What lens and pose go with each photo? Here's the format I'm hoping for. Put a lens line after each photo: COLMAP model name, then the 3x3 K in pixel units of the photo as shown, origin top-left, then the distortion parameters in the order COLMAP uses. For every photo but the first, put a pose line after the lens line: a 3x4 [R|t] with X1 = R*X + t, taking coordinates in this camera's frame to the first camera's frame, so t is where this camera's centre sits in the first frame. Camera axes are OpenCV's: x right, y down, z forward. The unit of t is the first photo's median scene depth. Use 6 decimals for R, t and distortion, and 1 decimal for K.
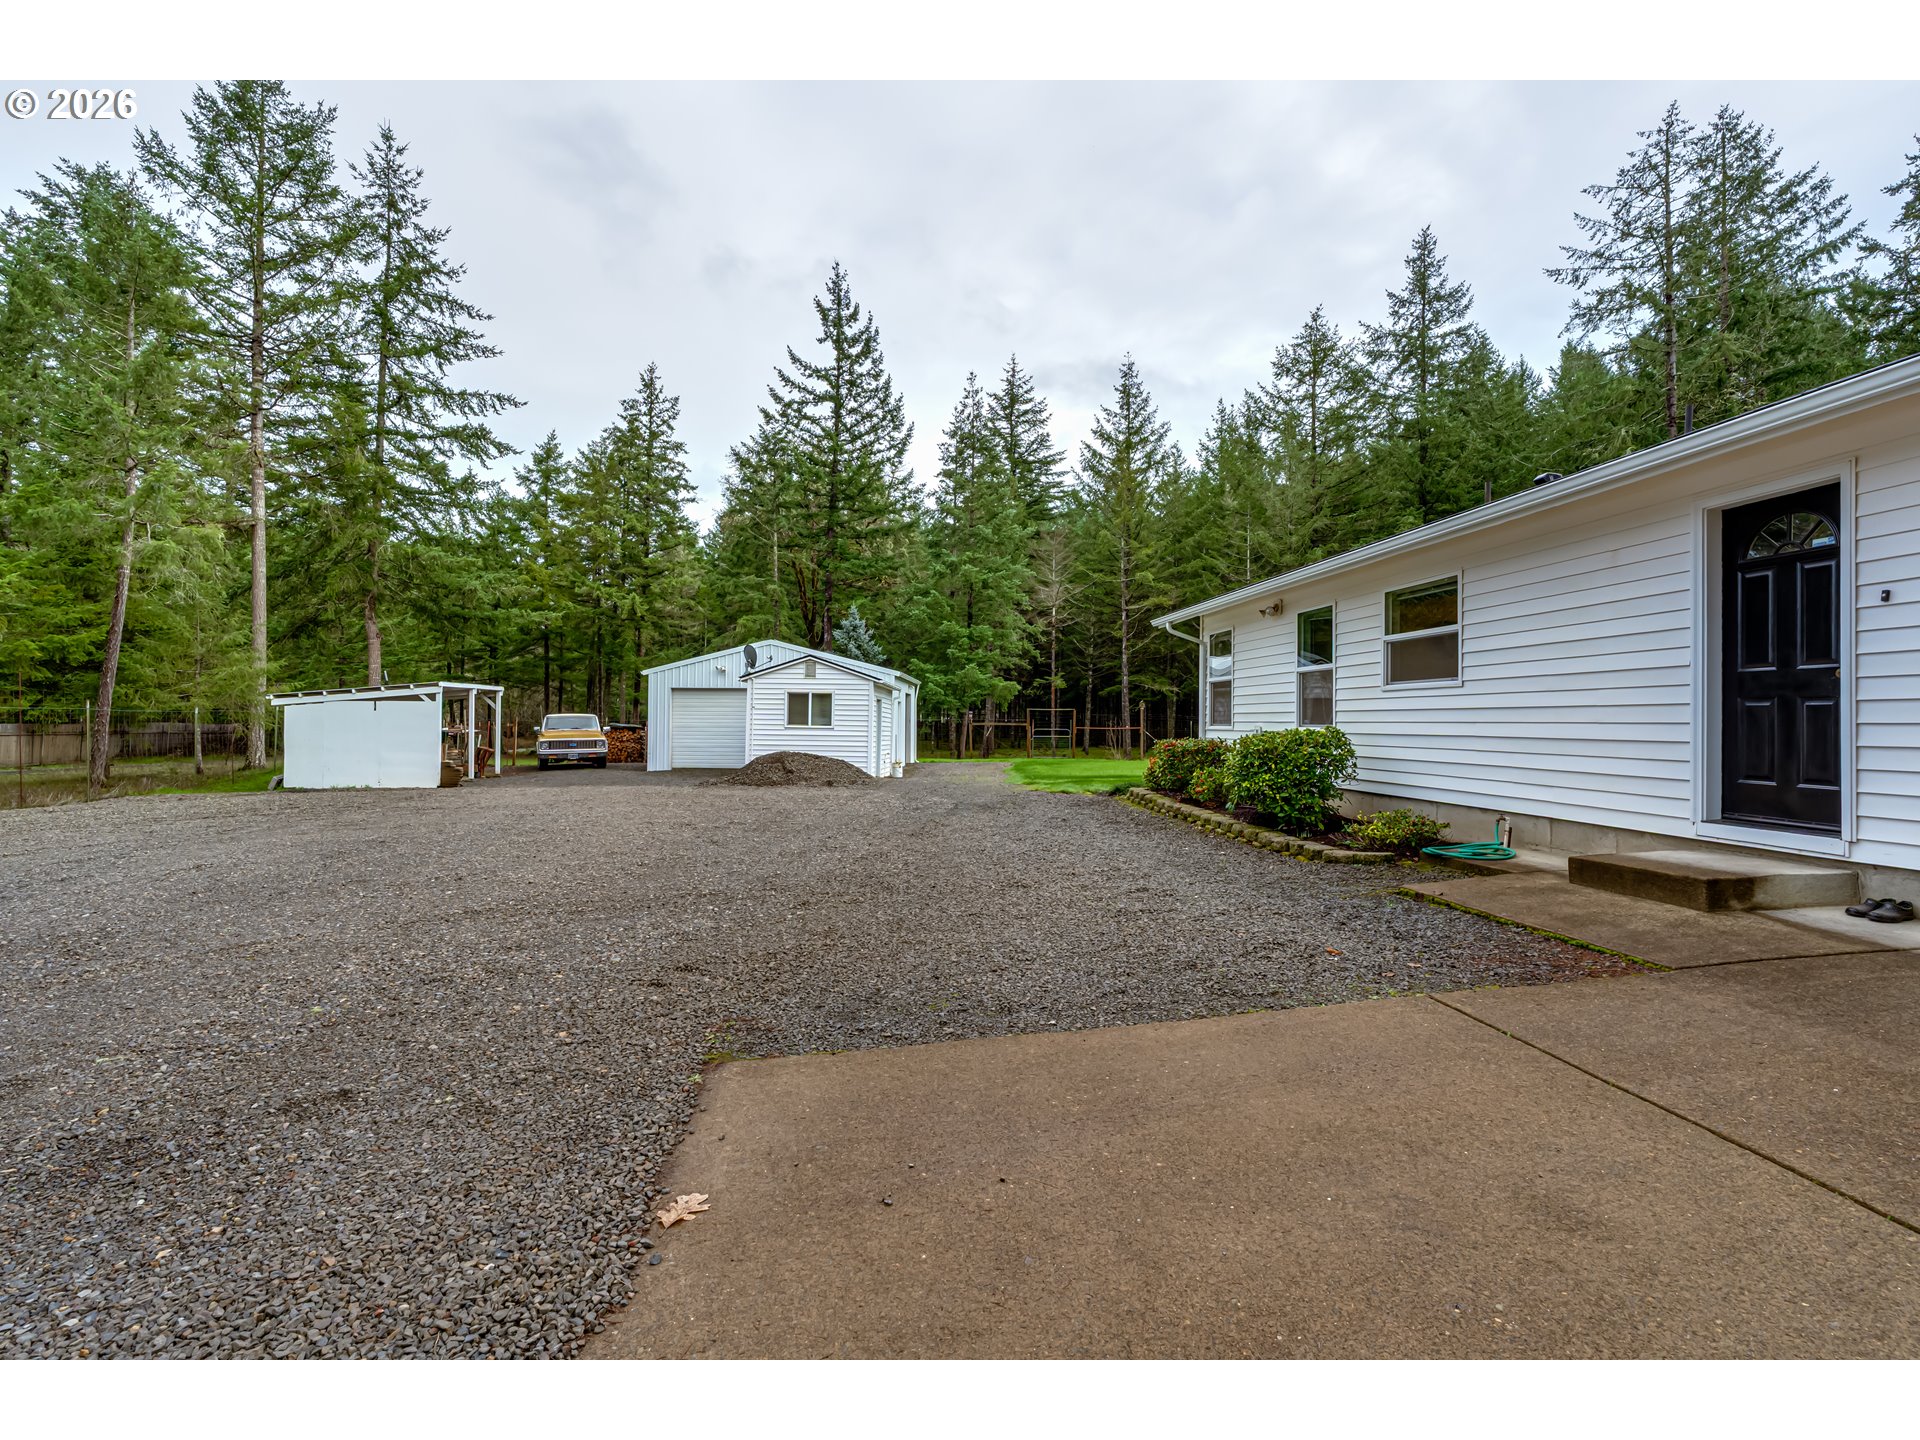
lens RADIAL K [[875.8, 0, 960.0], [0, 875.8, 720.0], [0, 0, 1]] dist [-0.004191, 0.000235]
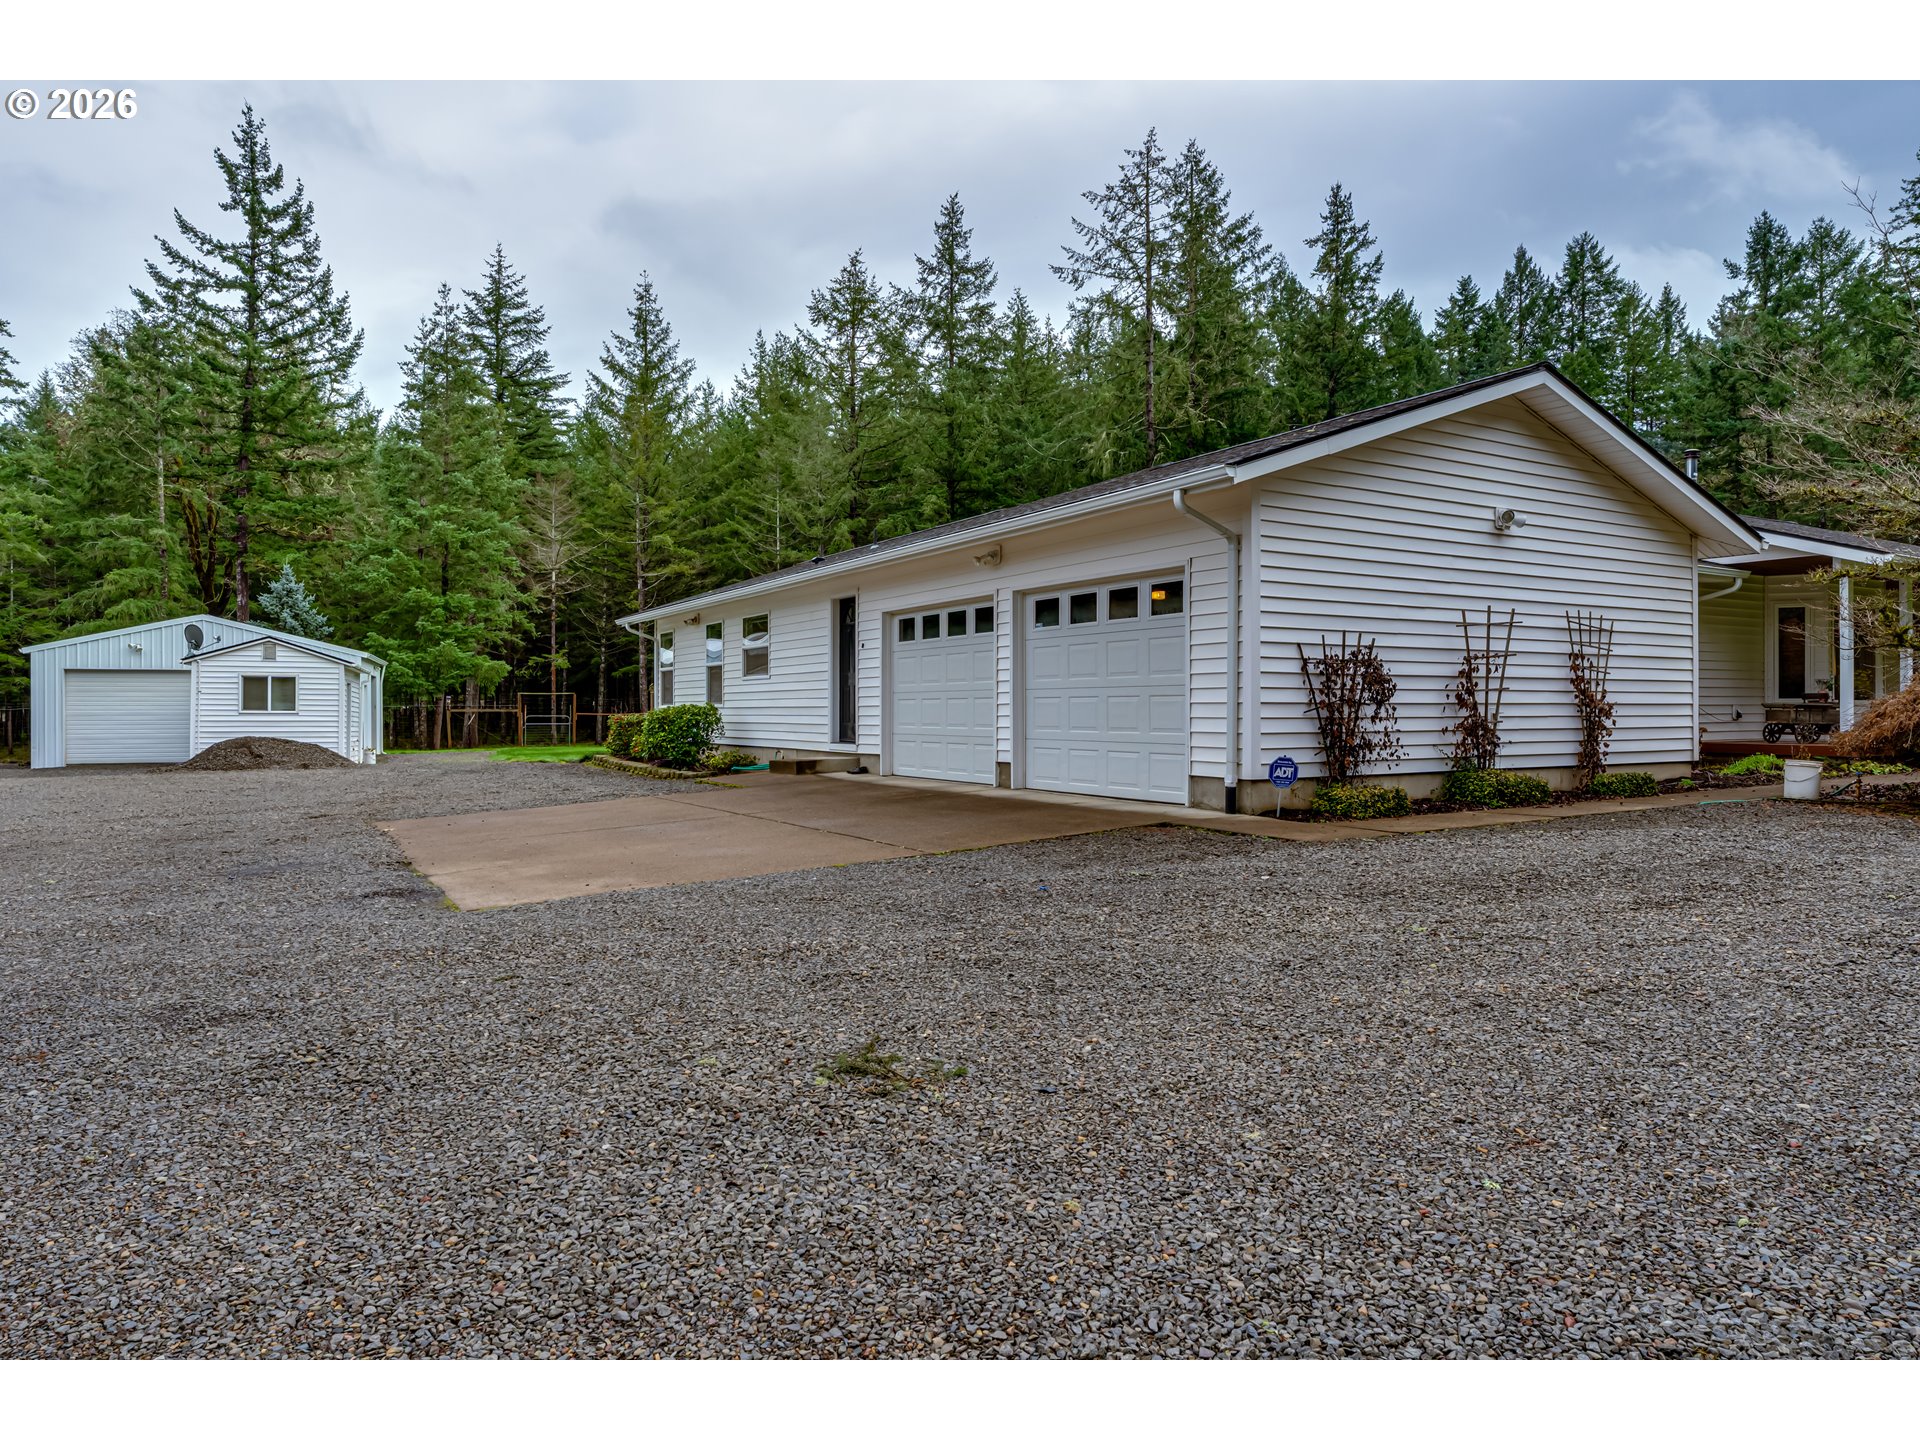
lens RADIAL K [[1220.6, 0, 975.4], [0, 1220.6, 712.8], [0, 0, 1]] dist [-0.003609, 0.002119]
pose [[0.910326, -0.009397, 0.413785, -0.009784], [0.007943, 0.999955, 0.005235, 0.003526], [-0.413816, -0.001479, 0.910360, -0.238478]]
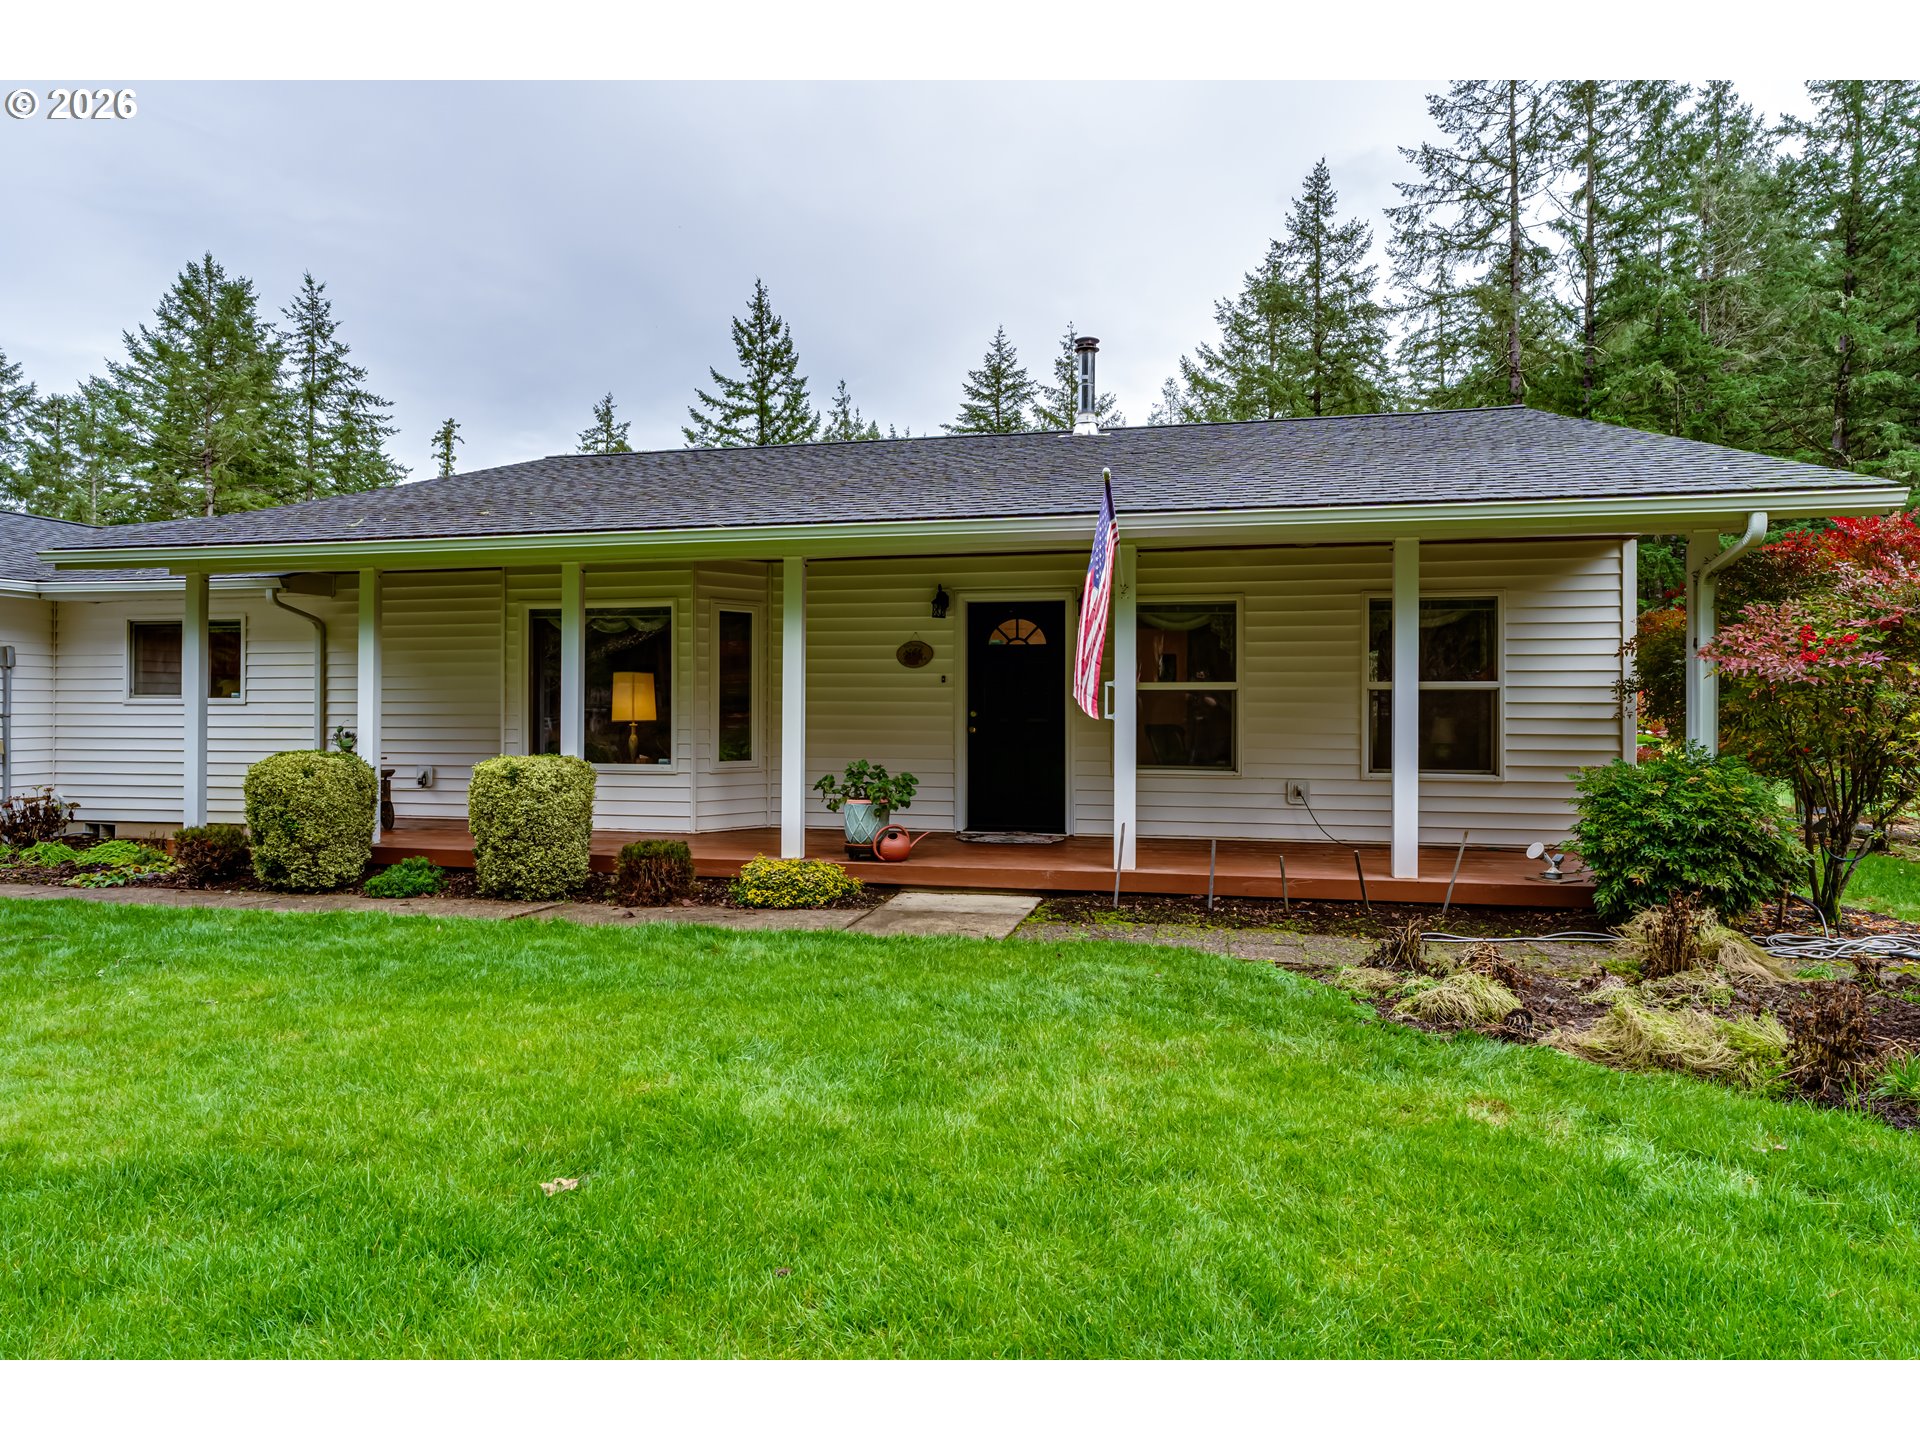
lens RADIAL K [[1107.2, 0, 957.6], [0, 1107.2, 683.1], [0, 0, 1]] dist [0.028385, 0.000283]
pose [[0.945187, -0.013413, -0.326253, 0.540614], [0.005810, 0.999689, -0.024268, -0.006127], [0.326477, 0.021042, 0.944971, -0.182397]]
